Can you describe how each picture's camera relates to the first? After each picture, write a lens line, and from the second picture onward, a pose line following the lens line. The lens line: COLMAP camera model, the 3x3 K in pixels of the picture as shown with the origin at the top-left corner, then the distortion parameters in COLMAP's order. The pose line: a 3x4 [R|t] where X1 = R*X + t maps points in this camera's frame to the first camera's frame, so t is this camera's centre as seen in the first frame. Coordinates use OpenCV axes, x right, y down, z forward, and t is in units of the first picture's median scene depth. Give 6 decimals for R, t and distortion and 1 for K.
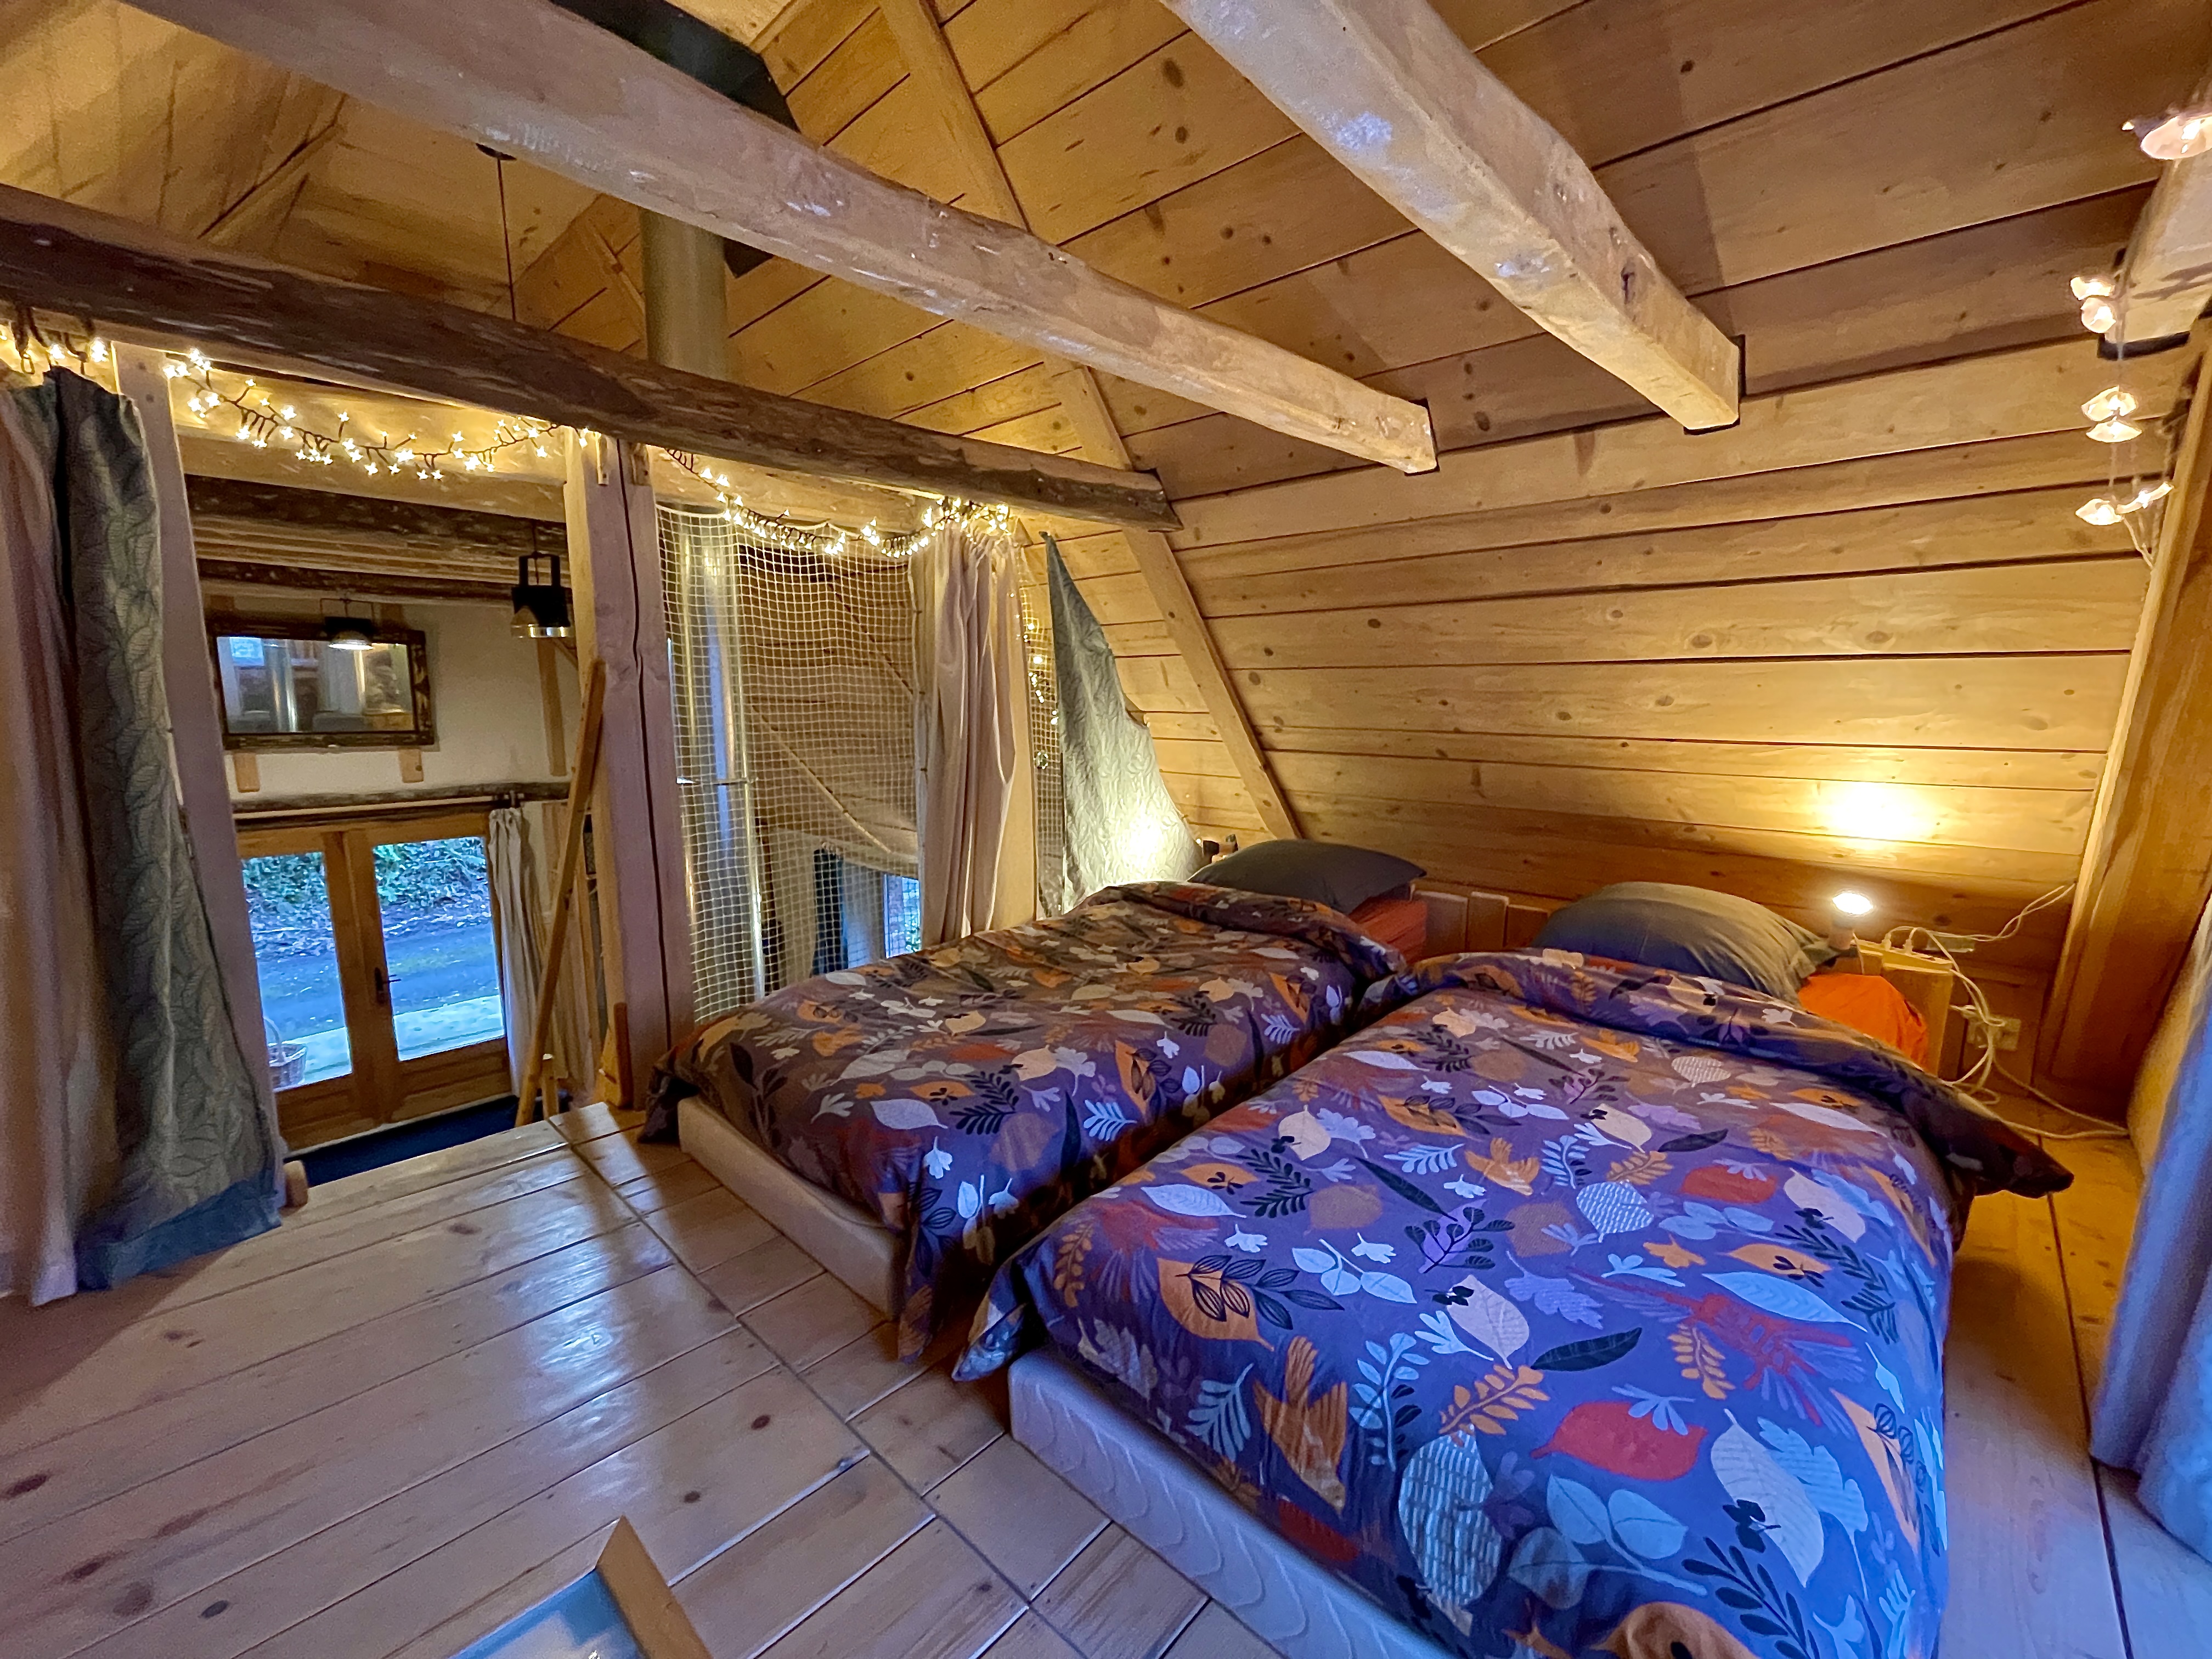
lens RADIAL K [[902.1, 0, 1100.1], [0, 902.1, 842.5], [0, 0, 1]] dist [-0.001626, -0.000728]
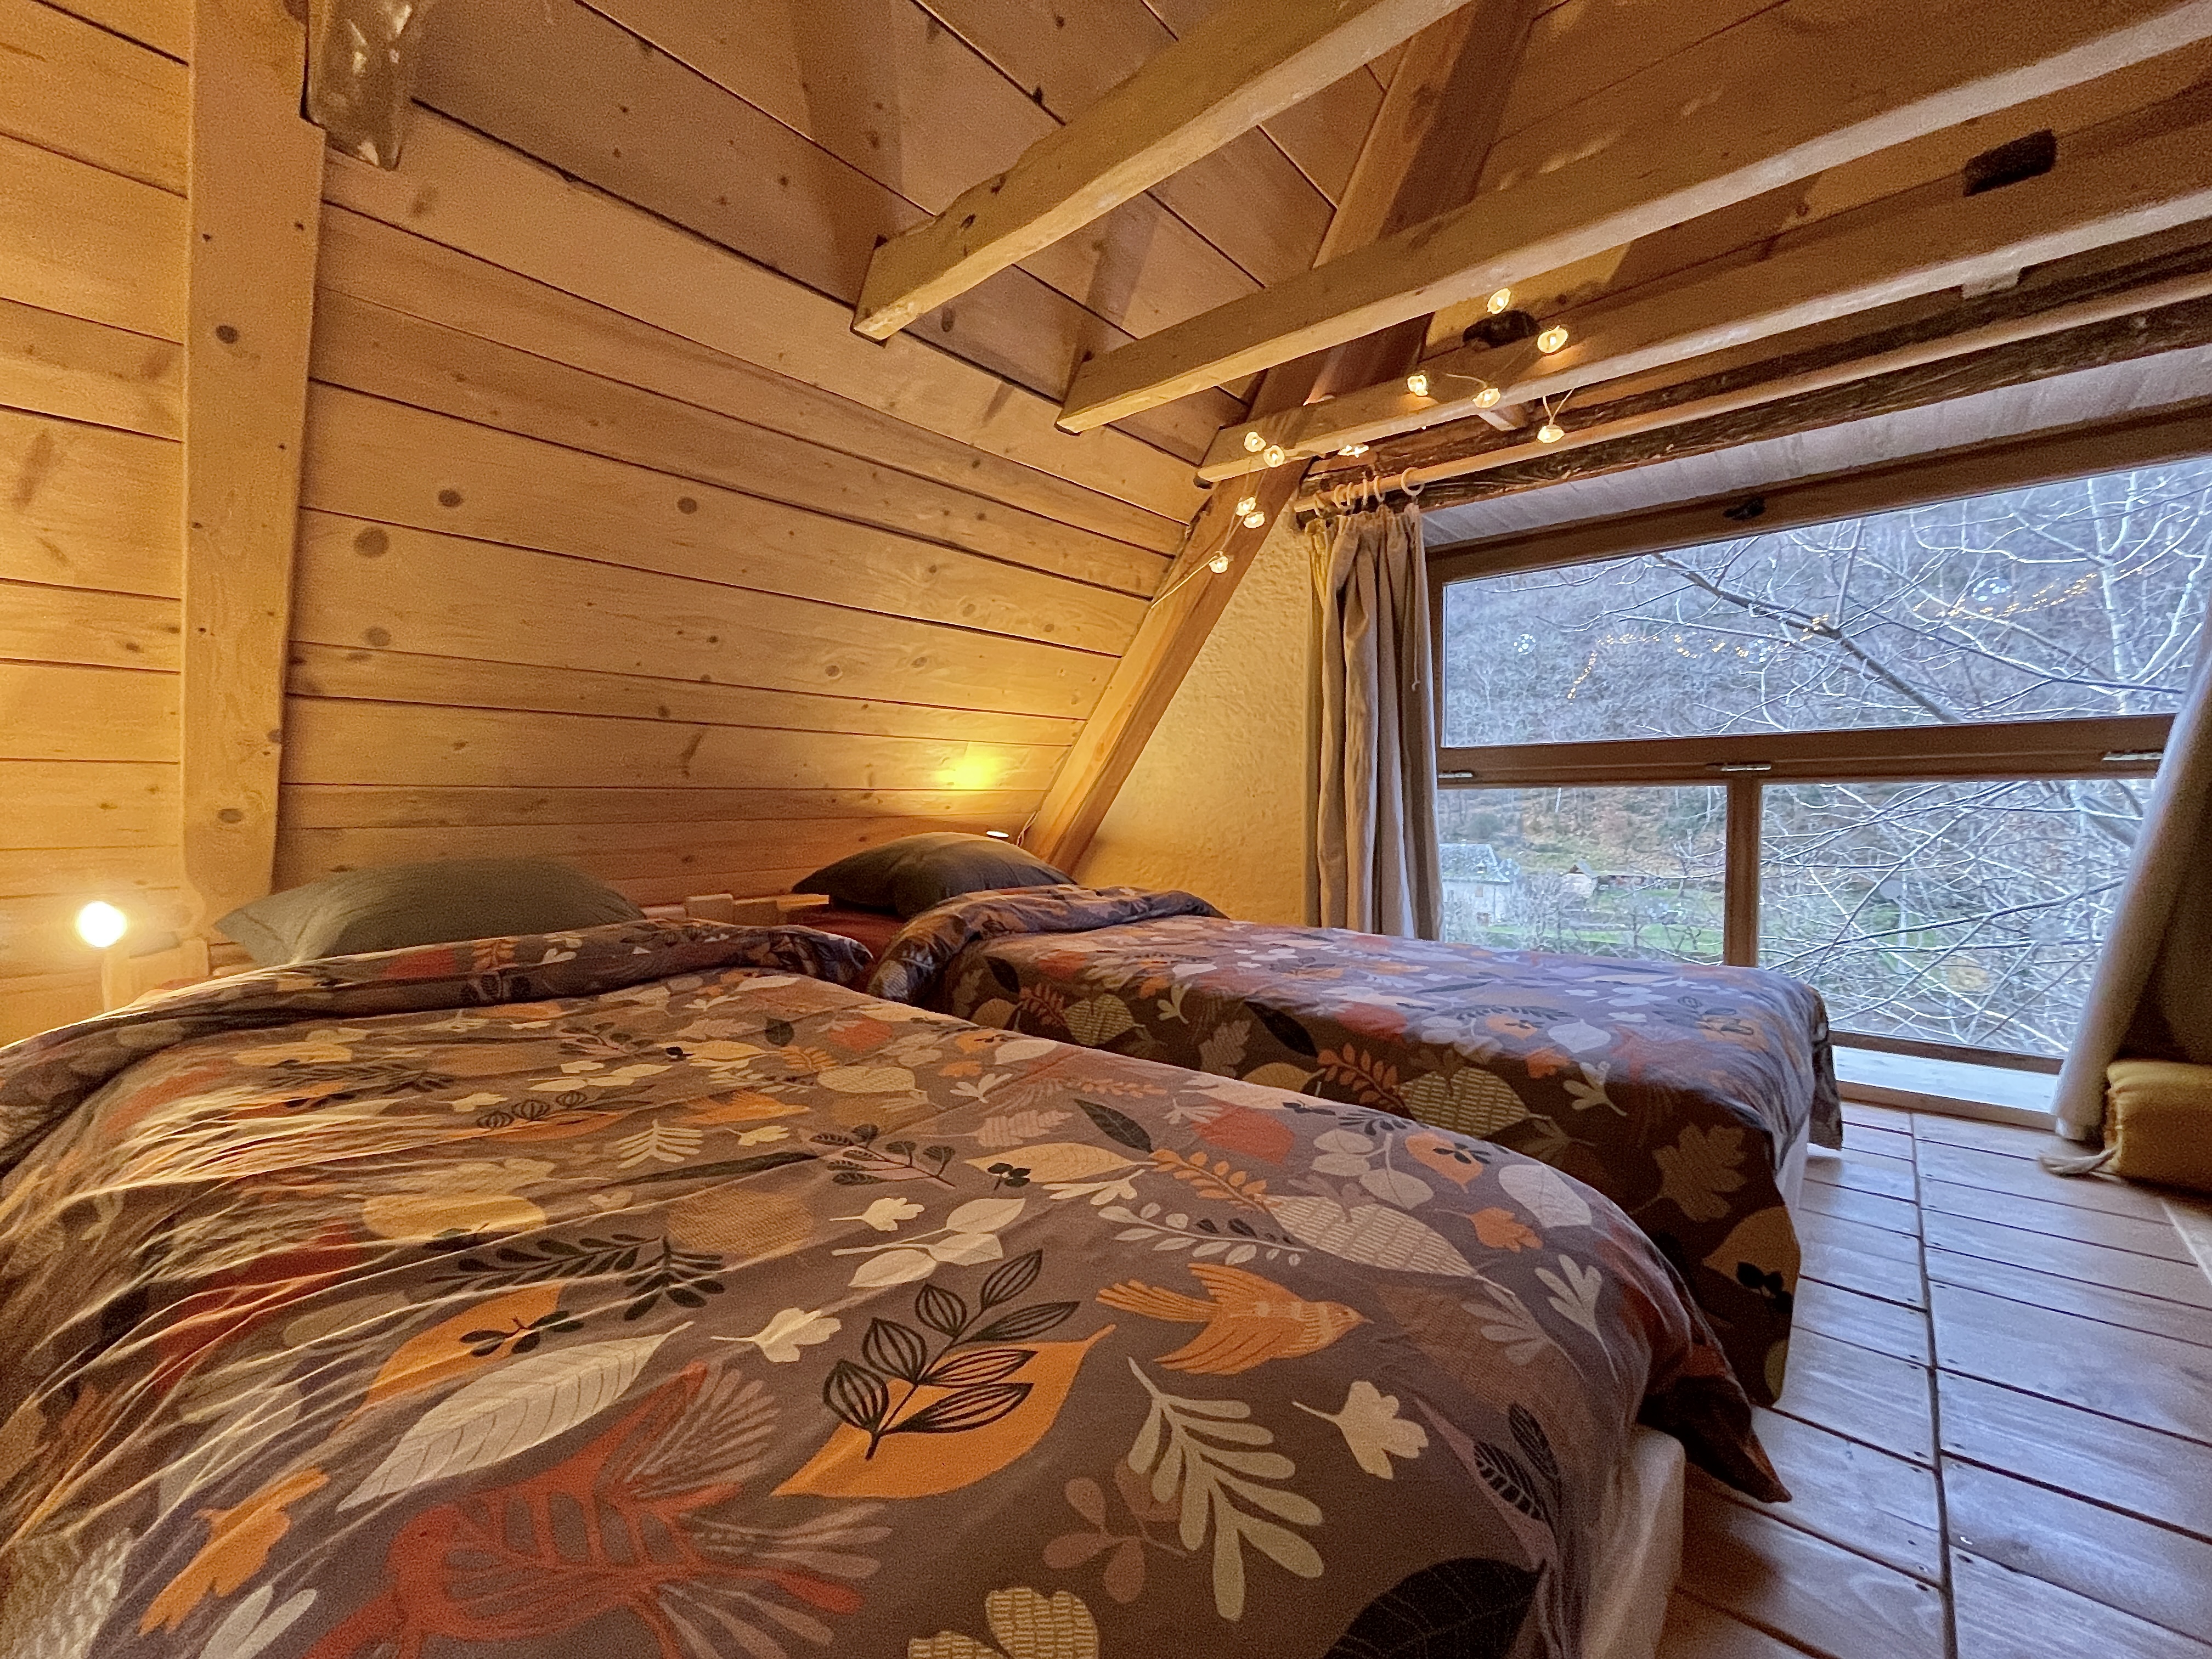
lens RADIAL K [[902.1, 0, 1100.1], [0, 902.1, 842.5], [0, 0, 1]] dist [-0.001626, -0.000728]
pose [[-0.023373, -0.047986, 0.998575, -0.461389], [0.168255, 0.984411, 0.051244, 0.036453], [-0.985466, 0.169212, -0.014935, 0.821346]]
